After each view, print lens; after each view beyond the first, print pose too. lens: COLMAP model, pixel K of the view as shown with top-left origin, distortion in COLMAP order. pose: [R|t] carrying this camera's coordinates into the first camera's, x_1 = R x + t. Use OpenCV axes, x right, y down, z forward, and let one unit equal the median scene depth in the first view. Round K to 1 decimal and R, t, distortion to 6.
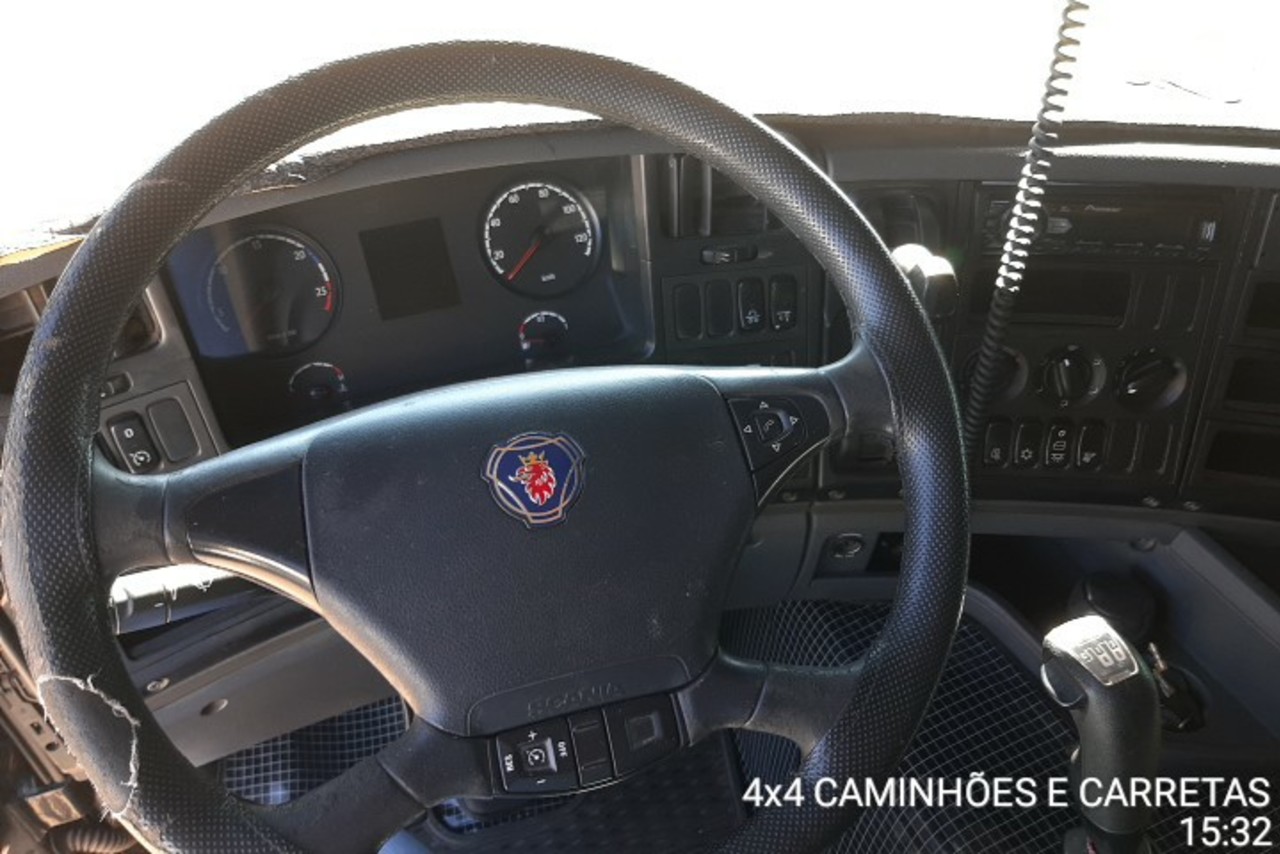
lens RADIAL K [[989.5, 0, 670.1], [0, 989.5, 429.4], [0, 0, 1]] dist [0.125318, -0.265821]
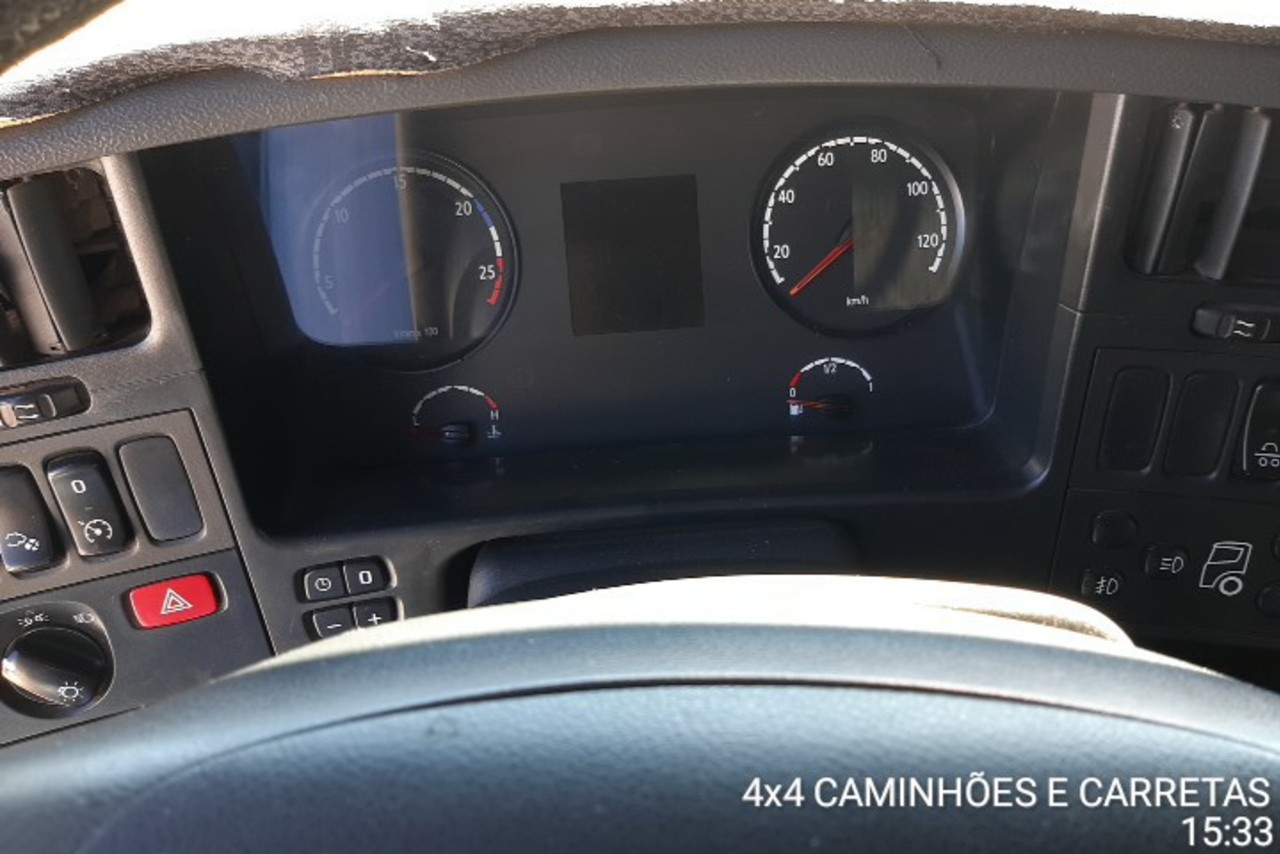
lens RADIAL K [[989.5, 0, 670.1], [0, 989.5, 429.4], [0, 0, 1]] dist [0.125318, -0.265821]
pose [[0.954316, 0.187268, -0.232835, -0.082615], [-0.181785, 0.982309, 0.044985, -0.091202], [0.237140, -0.000604, 0.971475, 0.436411]]
